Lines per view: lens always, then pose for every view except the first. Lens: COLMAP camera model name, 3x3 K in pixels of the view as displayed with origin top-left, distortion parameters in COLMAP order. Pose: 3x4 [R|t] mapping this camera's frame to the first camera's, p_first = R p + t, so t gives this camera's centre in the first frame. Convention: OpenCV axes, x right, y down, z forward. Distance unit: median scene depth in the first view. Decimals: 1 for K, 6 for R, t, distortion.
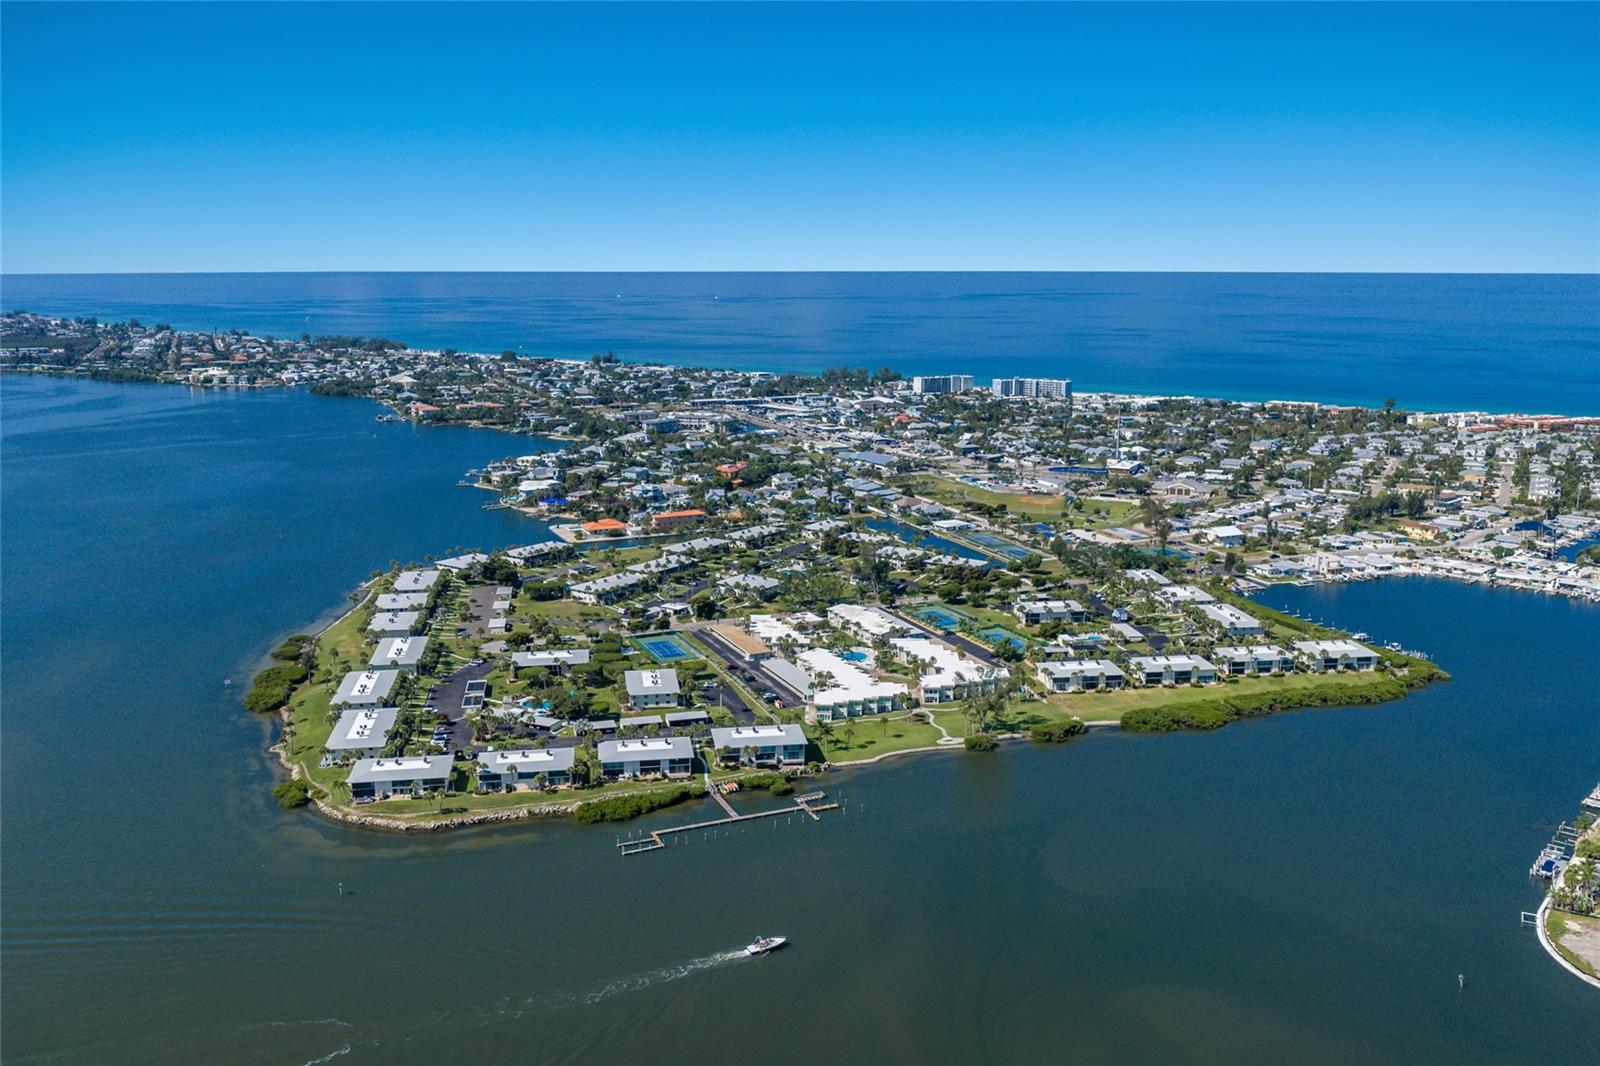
lens RADIAL K [[1311.9, 0, 800.0], [0, 1311.9, 533.0], [0, 0, 1]] dist [0.026122, -0.015325]
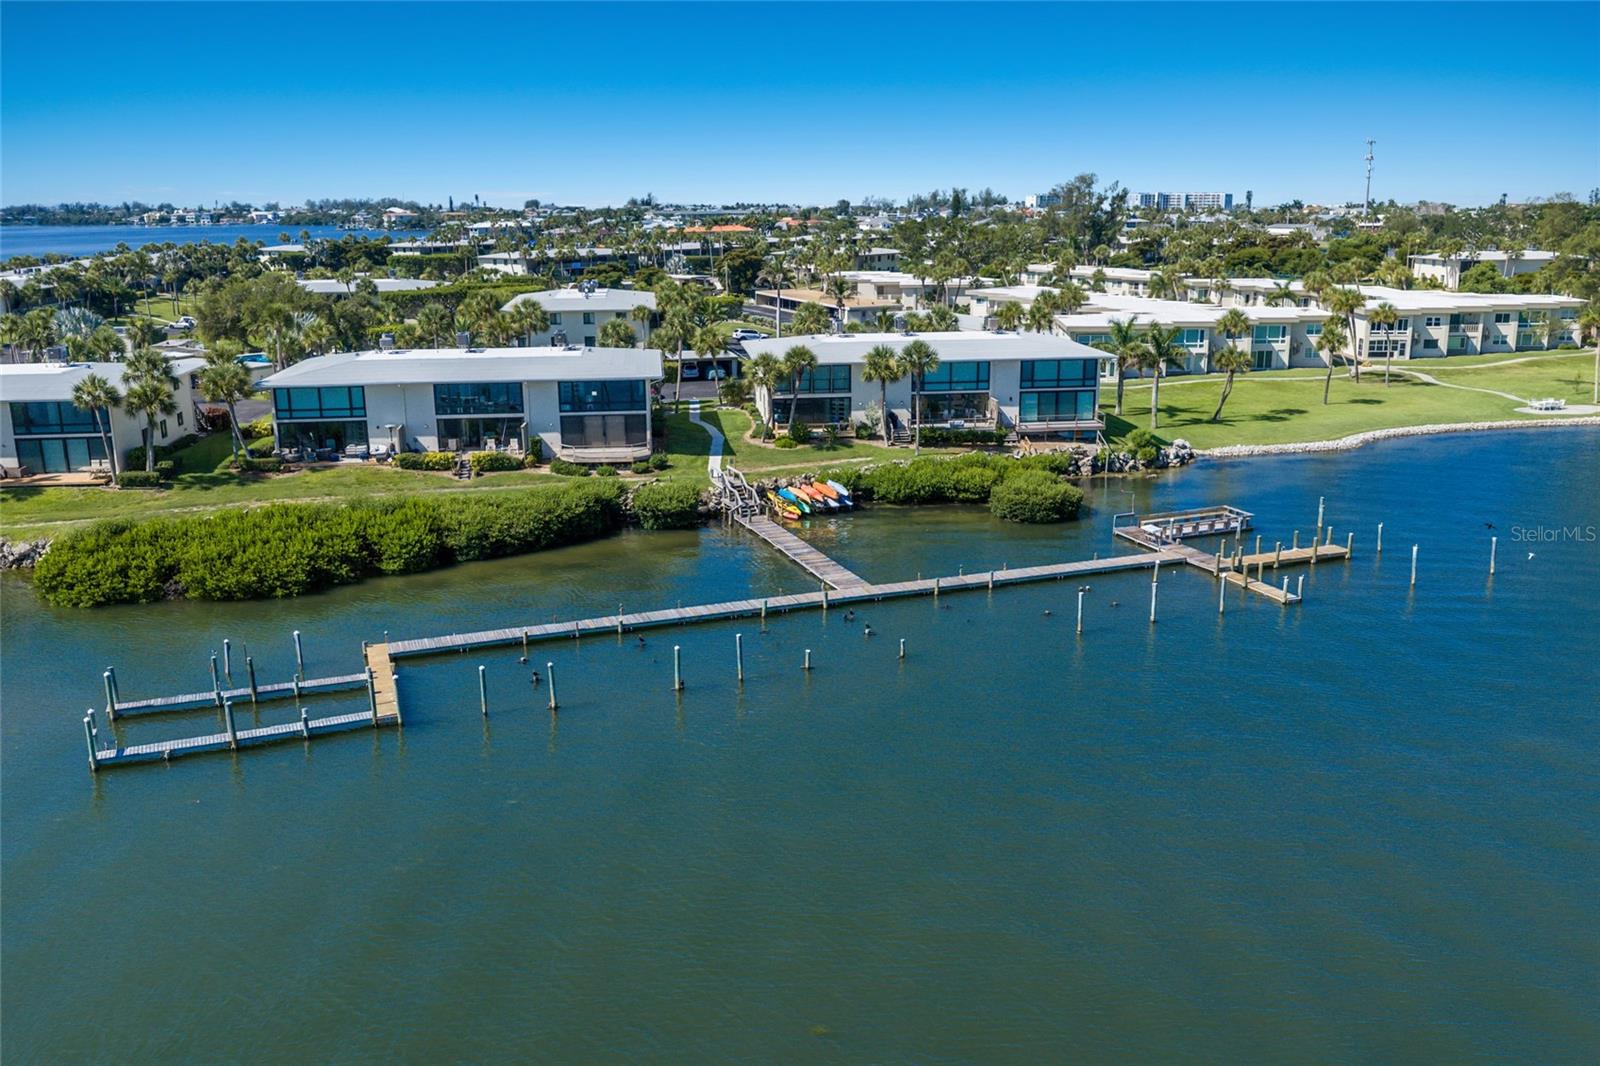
lens RADIAL K [[1320.6, 0, 800.0], [0, 1320.6, 533.0], [0, 0, 1]] dist [0.001711, -0.016669]
pose [[0.998927, 0.001868, -0.046266, -0.037352], [0.000220, 0.998983, 0.045098, 0.157079], [0.046303, -0.045060, 0.997911, 0.635487]]
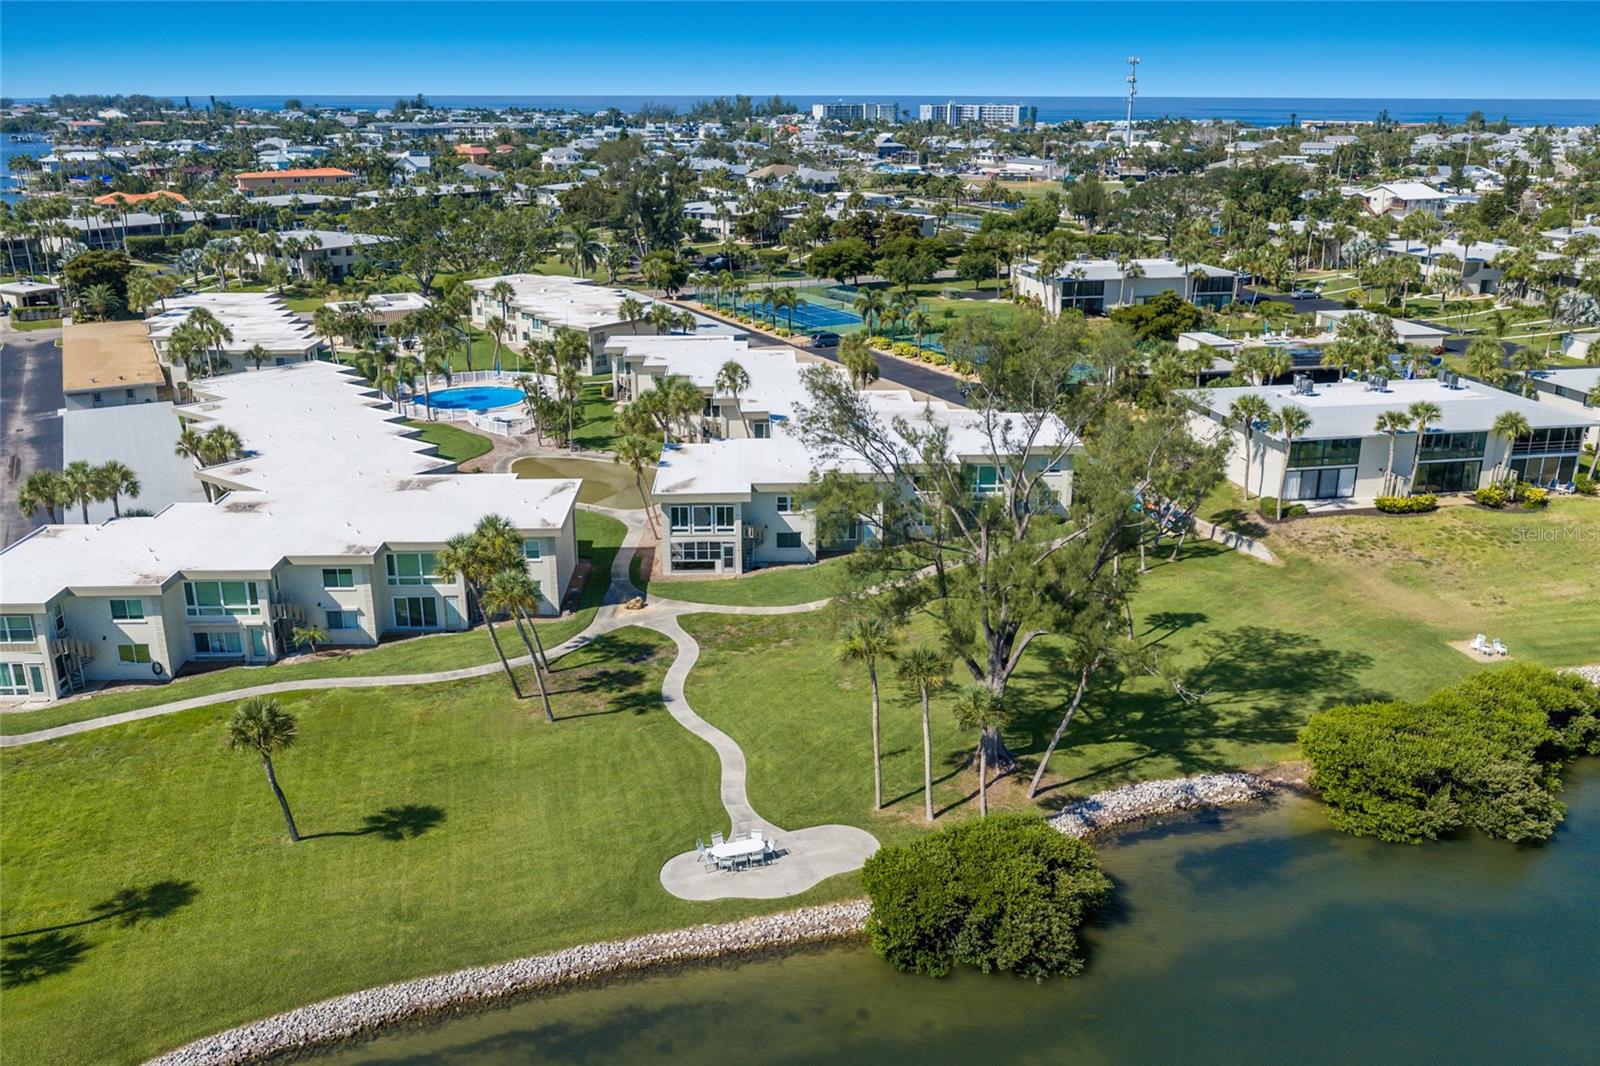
lens RADIAL K [[1320.6, 0, 800.0], [0, 1320.6, 533.0], [0, 0, 1]] dist [0.001711, -0.016669]
pose [[0.998007, -0.017034, 0.060753, 0.100639], [0.009677, 0.992800, 0.119389, 0.098493], [-0.062350, -0.118563, 0.990987, 0.791298]]
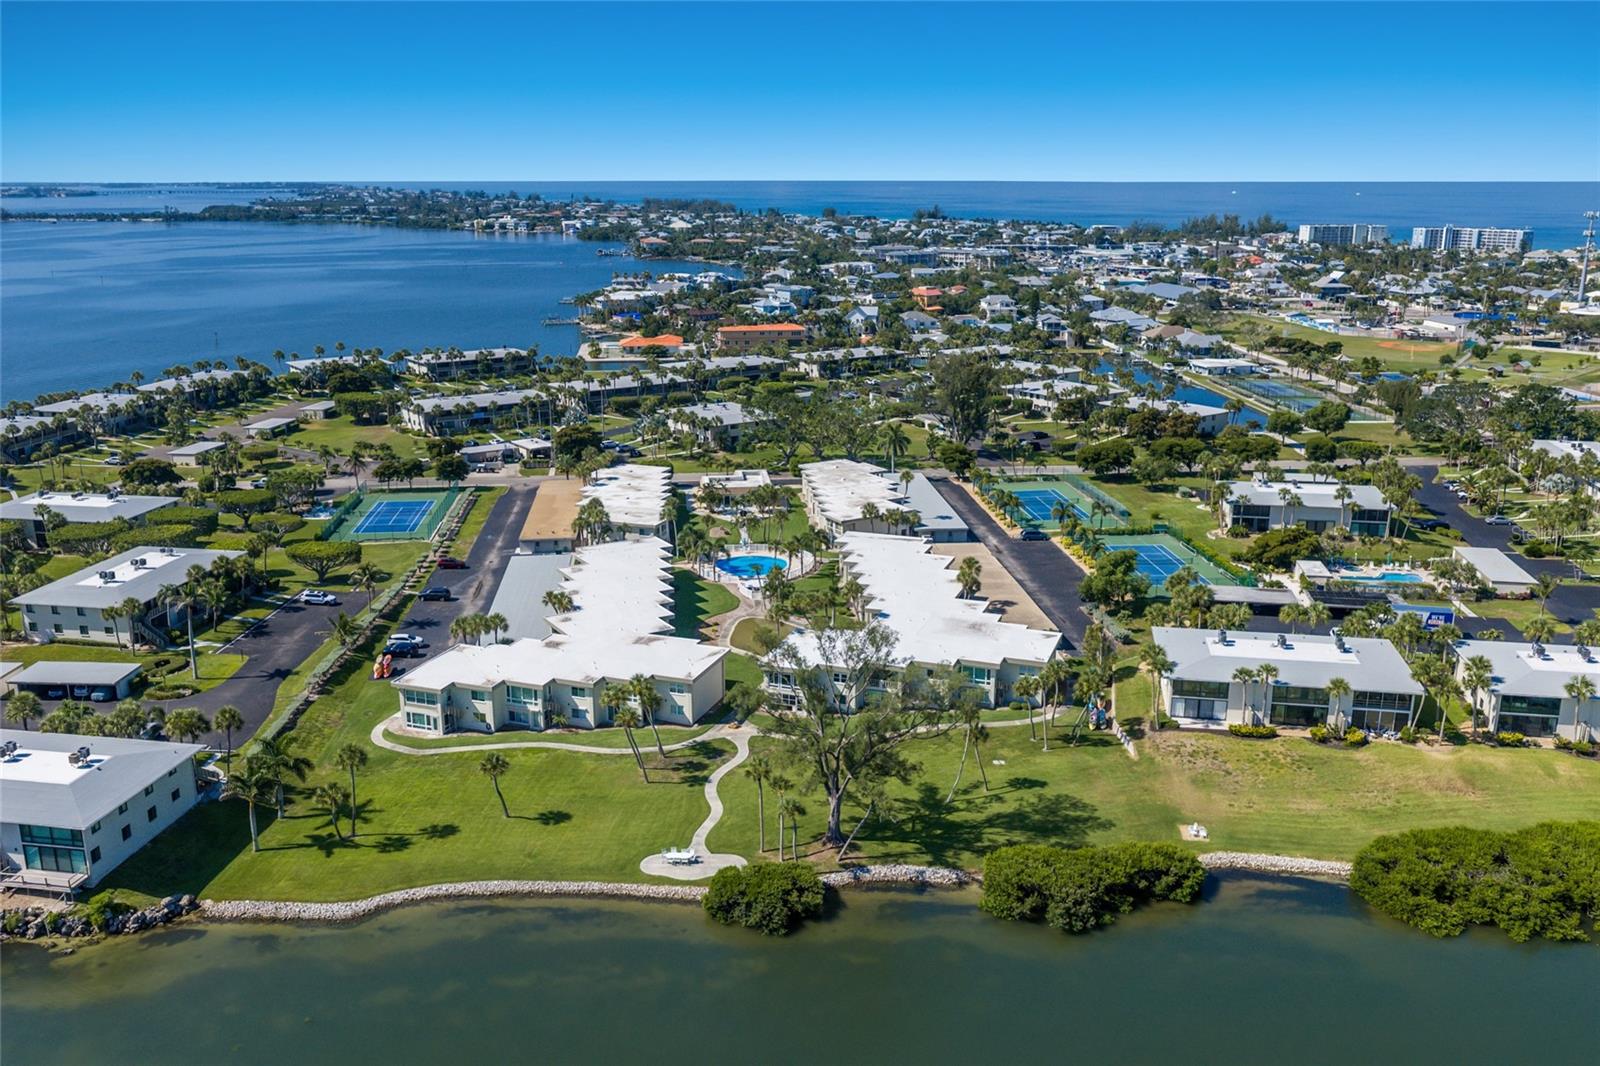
lens RADIAL K [[1311.1, 0, 828.2], [0, 1311.1, 527.4], [0, 0, 1]] dist [0.007322, -0.012907]
pose [[0.953409, 0.080350, -0.290784, 0.201953], [-0.063136, 0.995677, 0.068121, 0.057119], [0.295000, -0.046588, 0.954361, 0.671364]]
